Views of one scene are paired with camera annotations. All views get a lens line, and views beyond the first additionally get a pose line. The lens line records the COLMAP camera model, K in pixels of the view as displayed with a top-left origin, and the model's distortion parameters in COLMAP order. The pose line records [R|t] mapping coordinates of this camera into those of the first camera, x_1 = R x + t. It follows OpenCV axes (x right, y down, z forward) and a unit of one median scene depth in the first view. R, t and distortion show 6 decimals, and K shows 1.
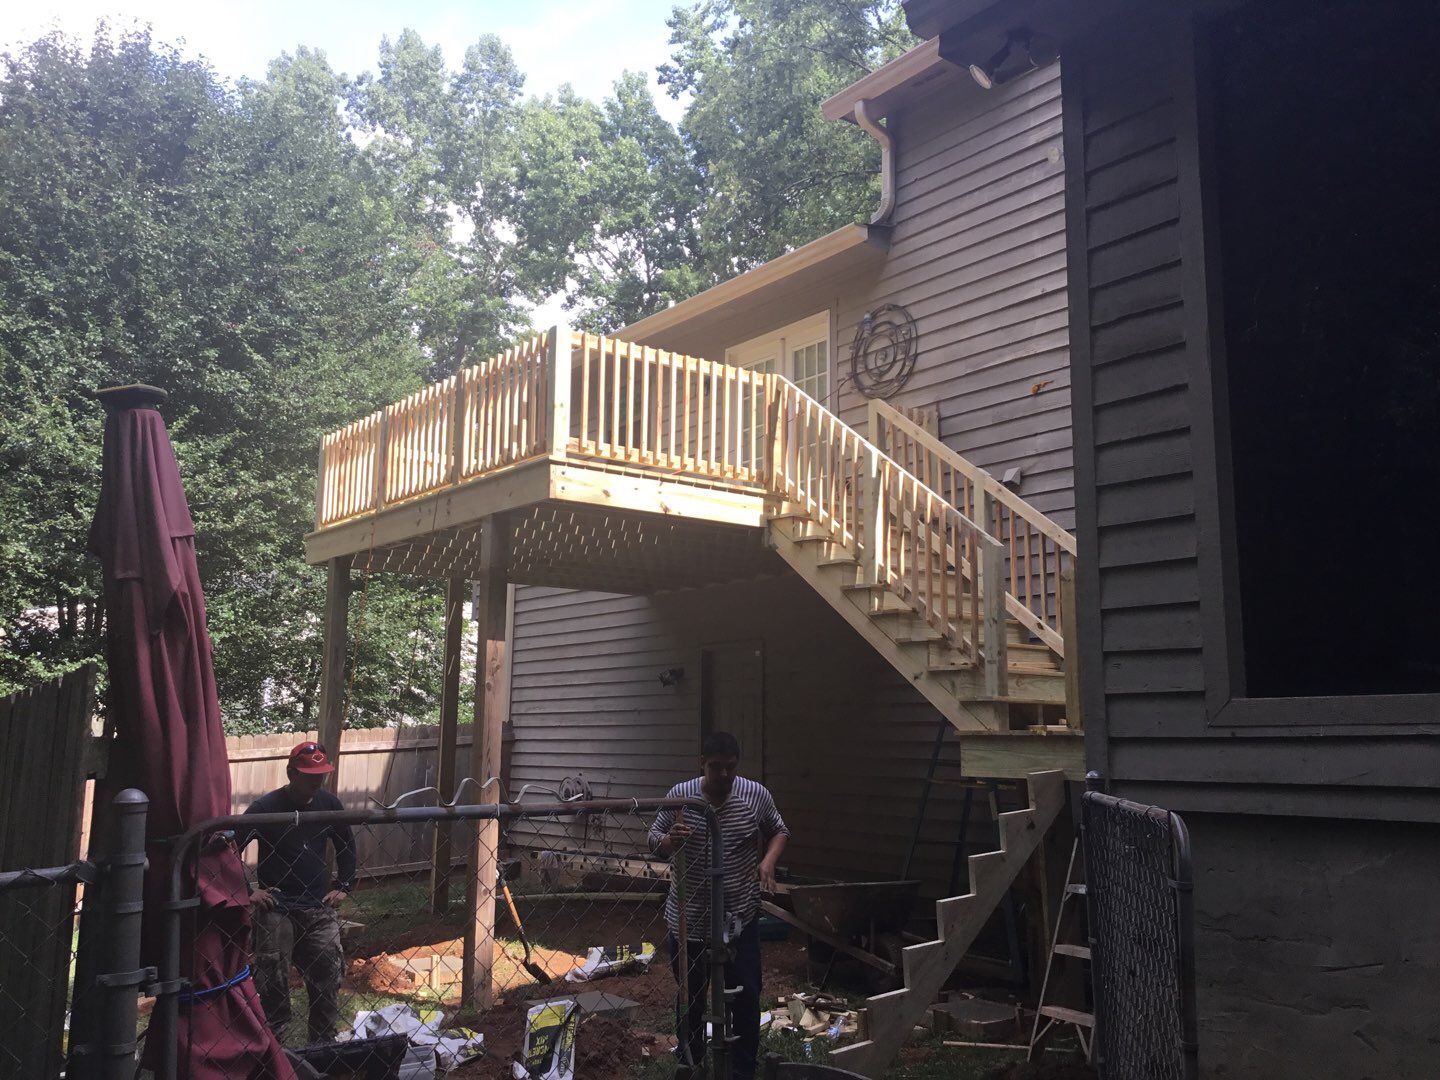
lens RADIAL K [[1293.3, 0, 720.8], [0, 1293.3, 530.7], [0, 0, 1]] dist [0.123193, -0.267010]
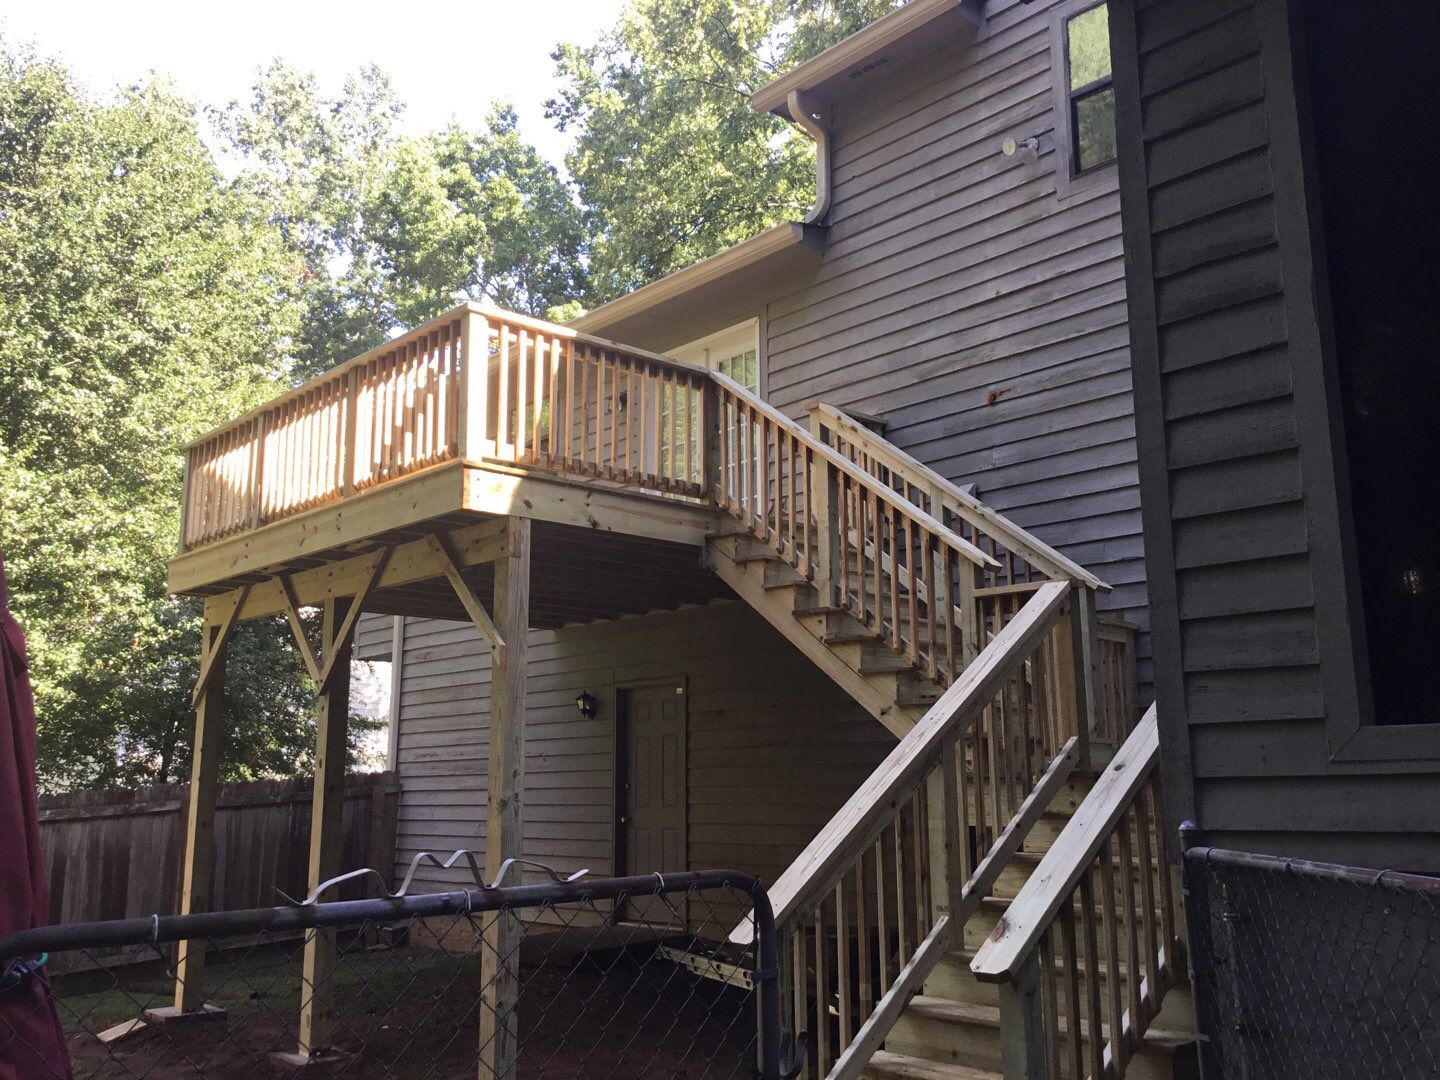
lens RADIAL K [[1293.3, 0, 720.8], [0, 1293.3, 530.7], [0, 0, 1]] dist [0.123193, -0.267010]
pose [[0.995688, 0.001827, 0.092748, -0.030010], [0.001270, 0.999444, -0.033316, 0.013645], [-0.092758, 0.033290, 0.995132, 0.091643]]
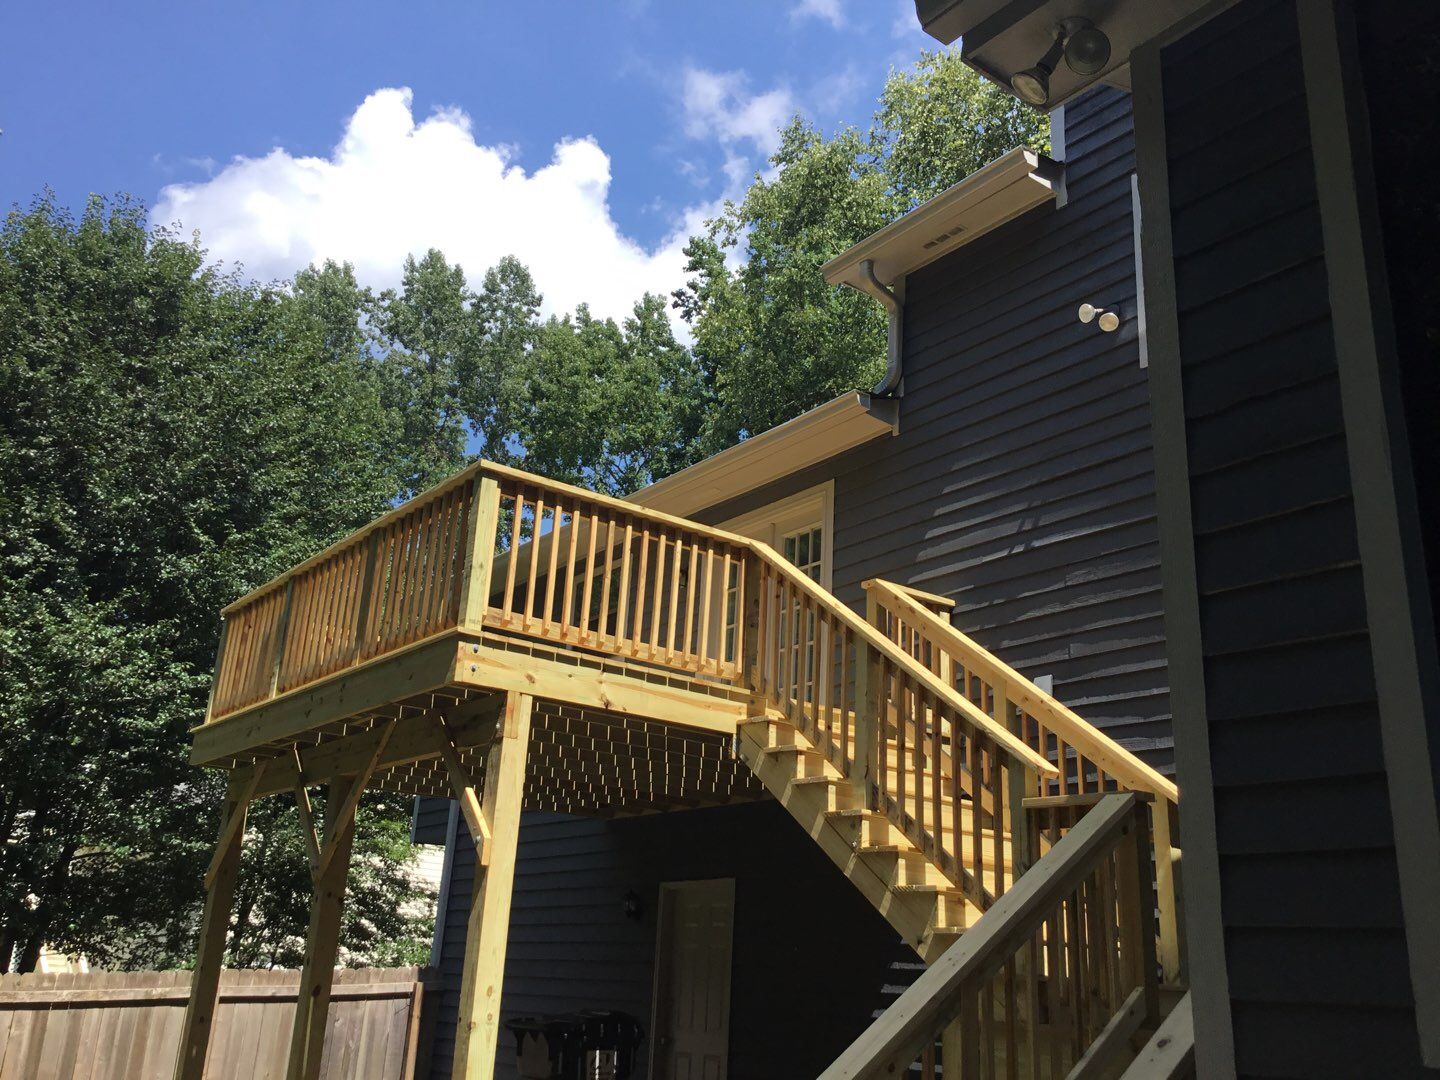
lens RADIAL K [[1284.9, 0, 722.9], [0, 1284.9, 539.5], [0, 0, 1]] dist [0.119646, -0.220380]
pose [[0.999167, 0.039836, -0.008883, 0.024542], [-0.040766, 0.984677, -0.169557, 0.011851], [0.001993, 0.169777, 0.985480, 0.158168]]
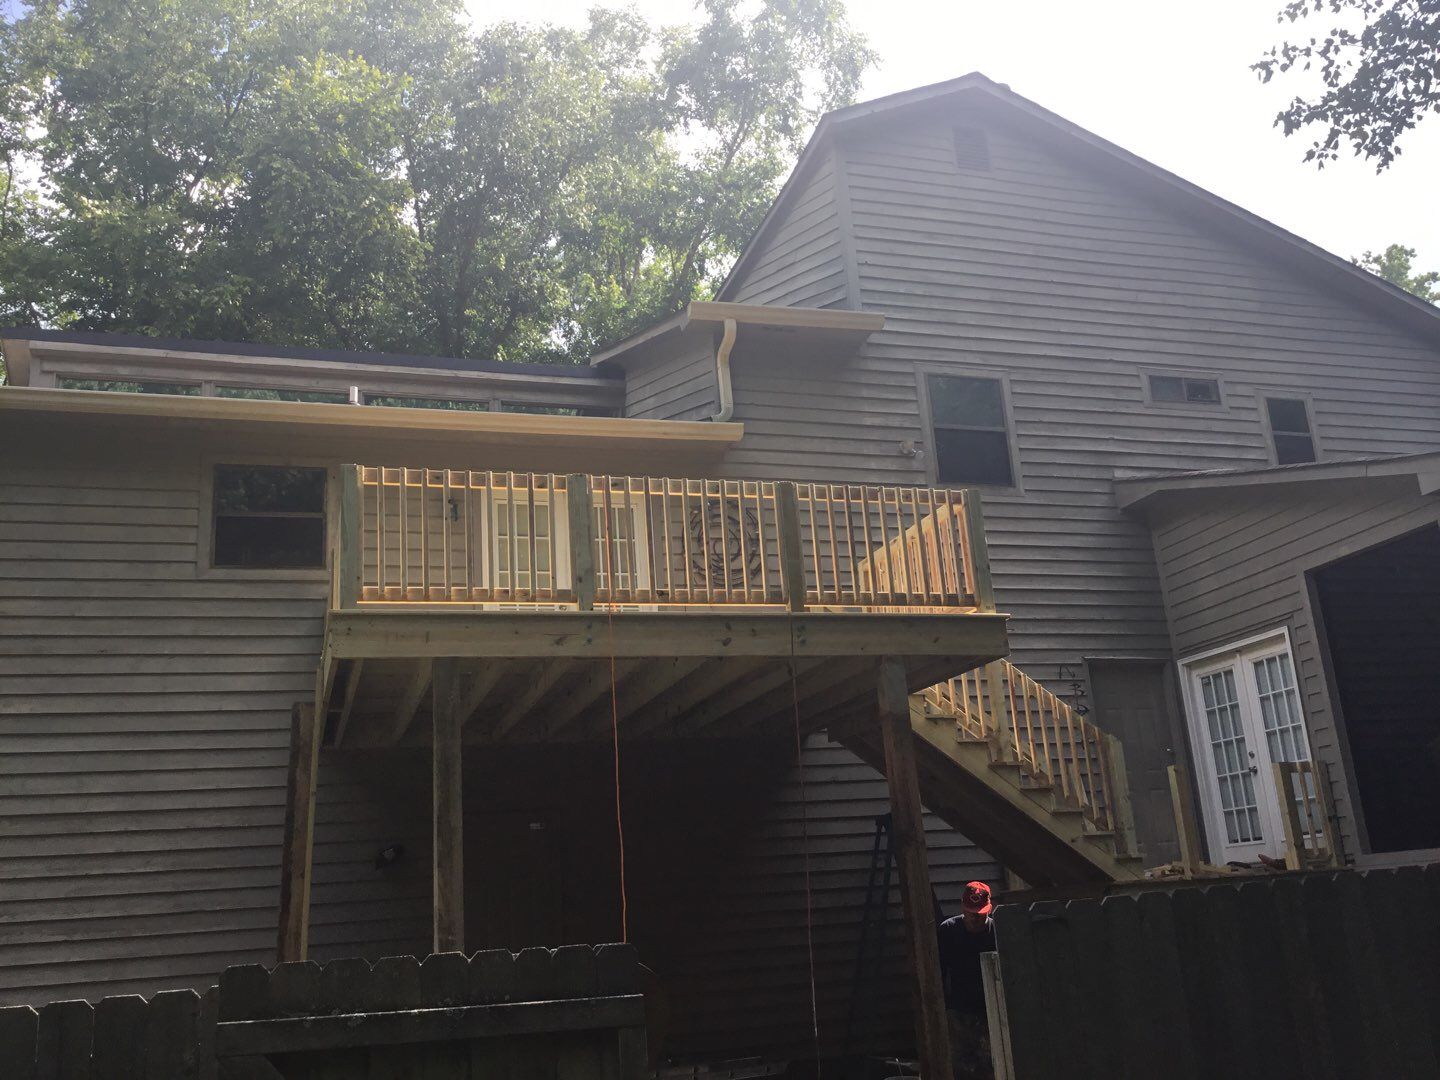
lens RADIAL K [[1293.3, 0, 720.8], [0, 1293.3, 530.7], [0, 0, 1]] dist [0.123193, -0.267010]
pose [[0.350792, 0.243771, 0.904169, -0.841641], [-0.083014, 0.969818, -0.229263, 0.098640], [-0.932767, 0.005365, 0.360441, 0.604561]]
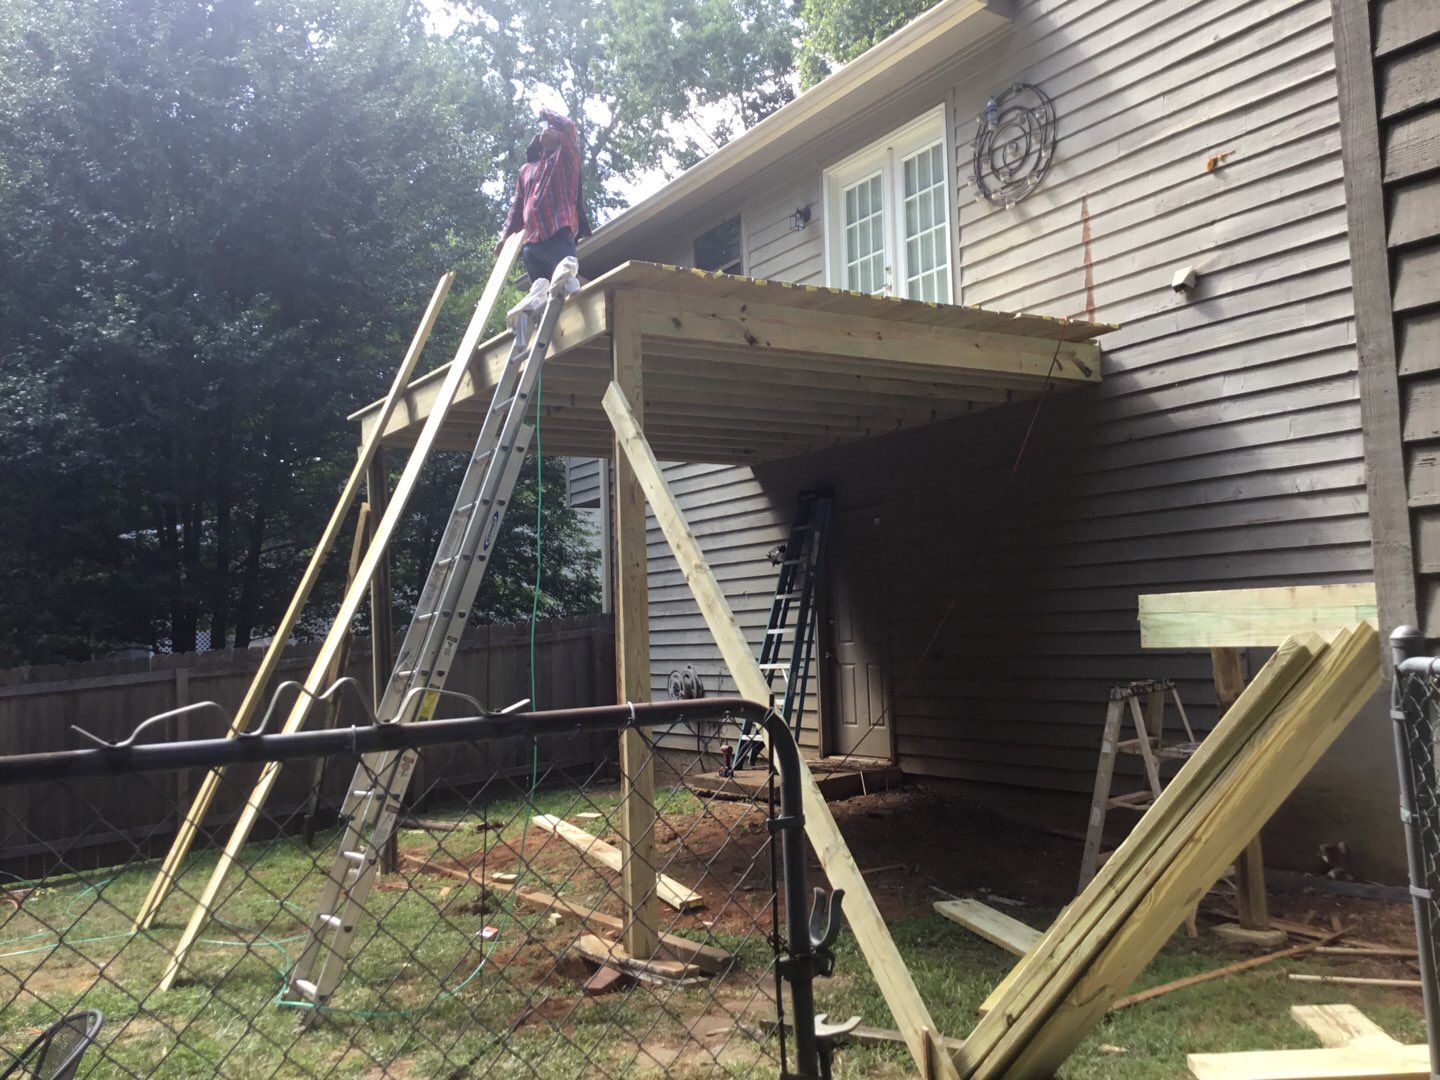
lens RADIAL K [[1284.9, 0, 722.9], [0, 1284.9, 539.5], [0, 0, 1]] dist [0.119646, -0.220380]
pose [[0.994016, -0.050316, -0.096957, 0.009905], [0.058771, 0.994524, 0.086417, 0.028101], [0.092078, -0.091598, 0.991530, 0.143809]]
